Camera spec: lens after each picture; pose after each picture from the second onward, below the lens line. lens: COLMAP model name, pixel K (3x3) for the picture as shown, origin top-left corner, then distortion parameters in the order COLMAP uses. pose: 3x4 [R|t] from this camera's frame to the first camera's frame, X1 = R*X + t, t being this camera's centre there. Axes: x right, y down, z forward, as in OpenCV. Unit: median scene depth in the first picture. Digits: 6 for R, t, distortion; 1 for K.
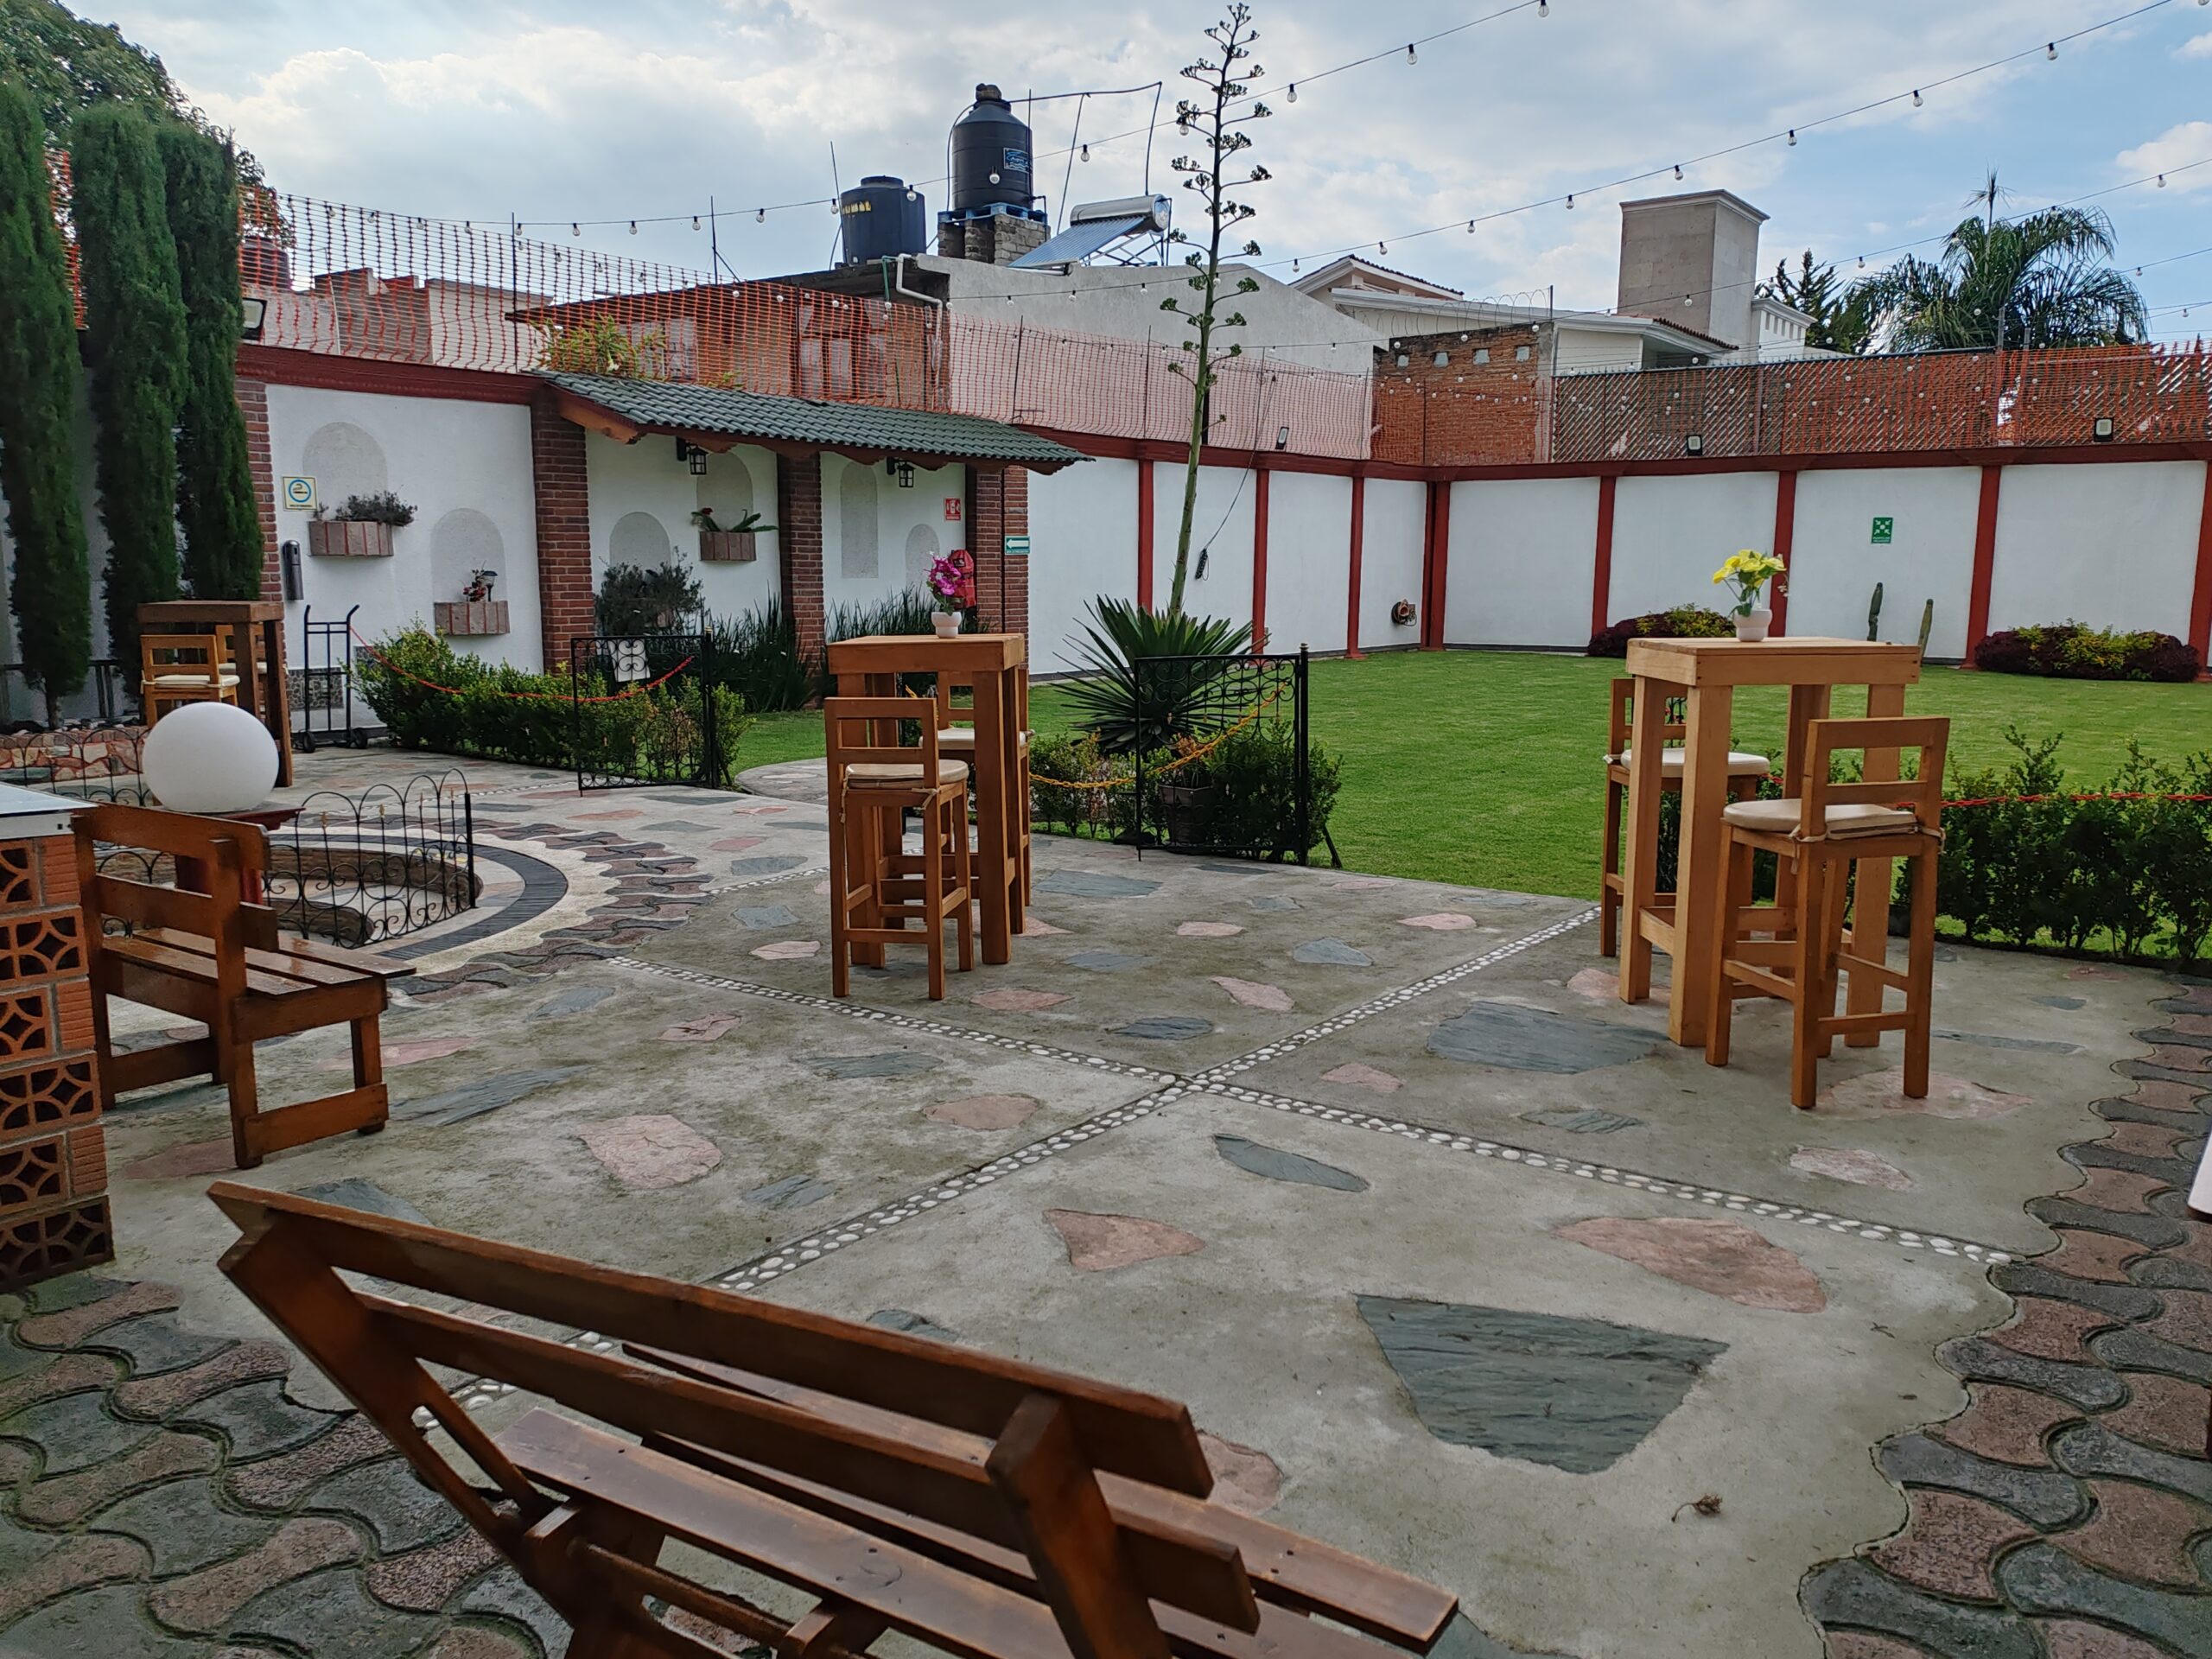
lens RADIAL K [[1688.5, 0, 1110.6], [0, 1688.5, 833.3], [0, 0, 1]] dist [0.056012, -0.087504]
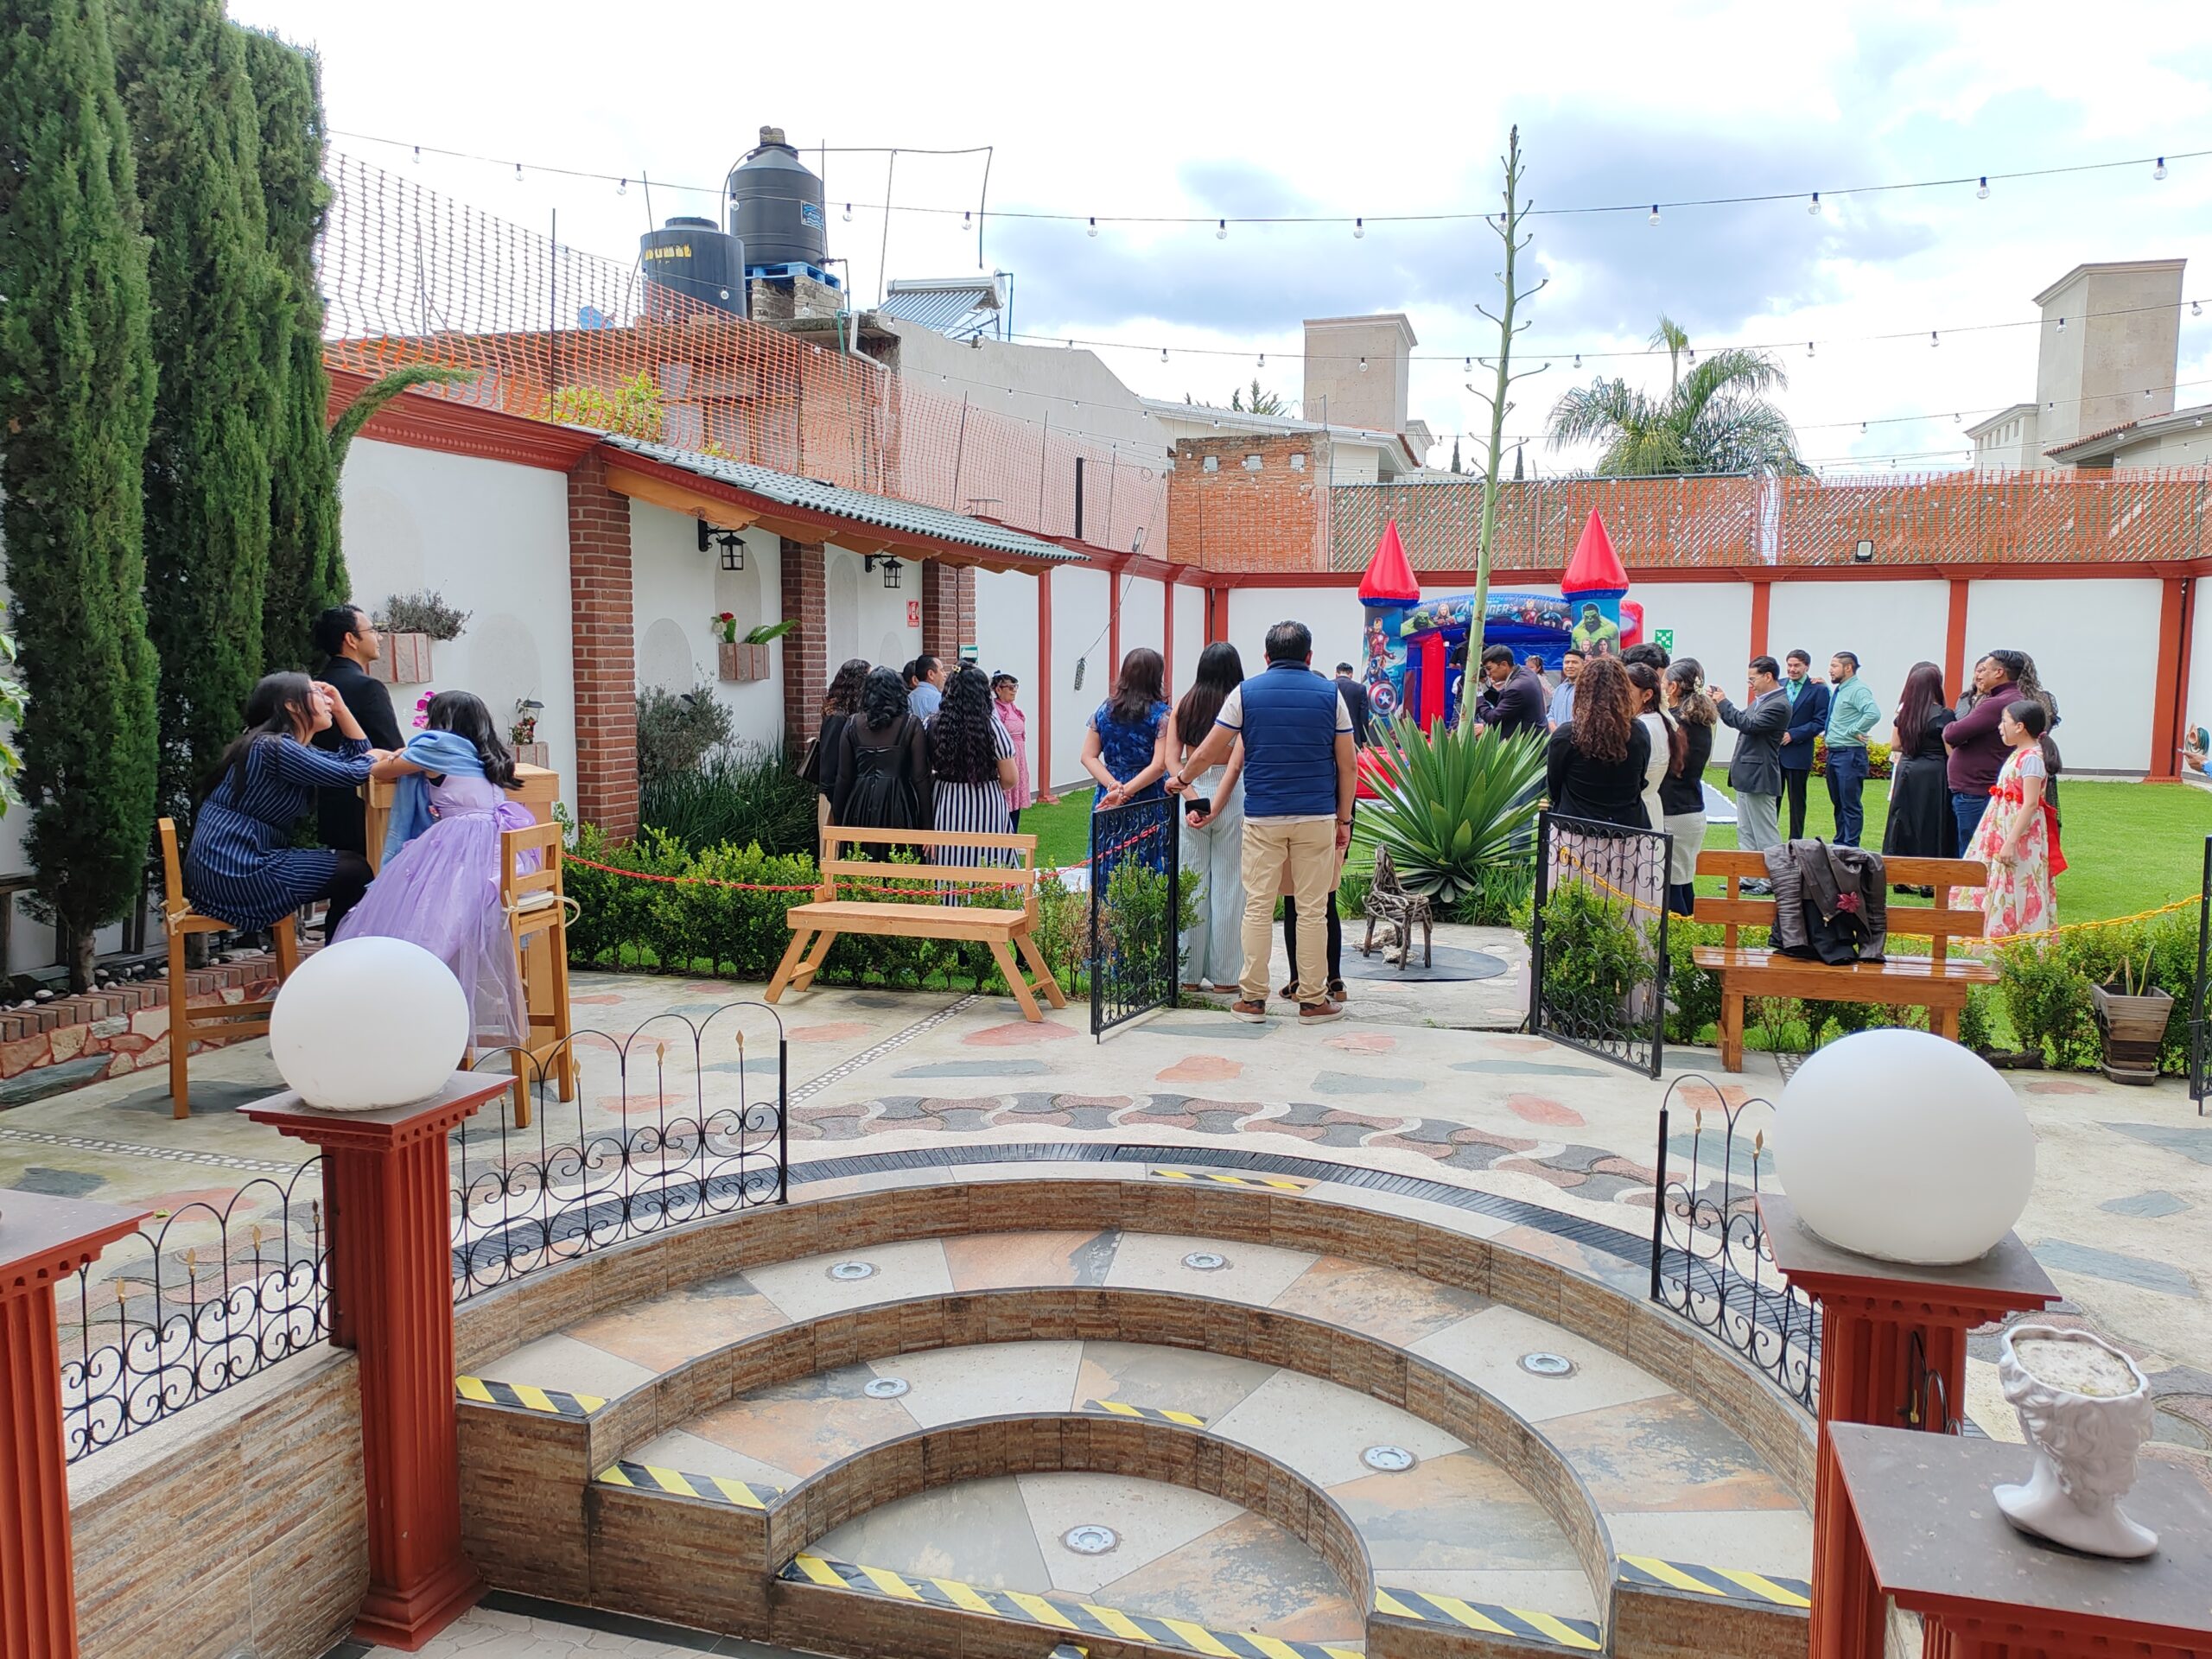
lens RADIAL K [[1688.5, 0, 1105.4], [0, 1688.5, 823.0], [0, 0, 1]] dist [0.056012, -0.087504]
pose [[0.928944, -0.037061, 0.368360, -0.263589], [0.060872, 0.996725, -0.053227, -0.033681], [-0.365181, 0.071868, 0.928158, 0.172178]]
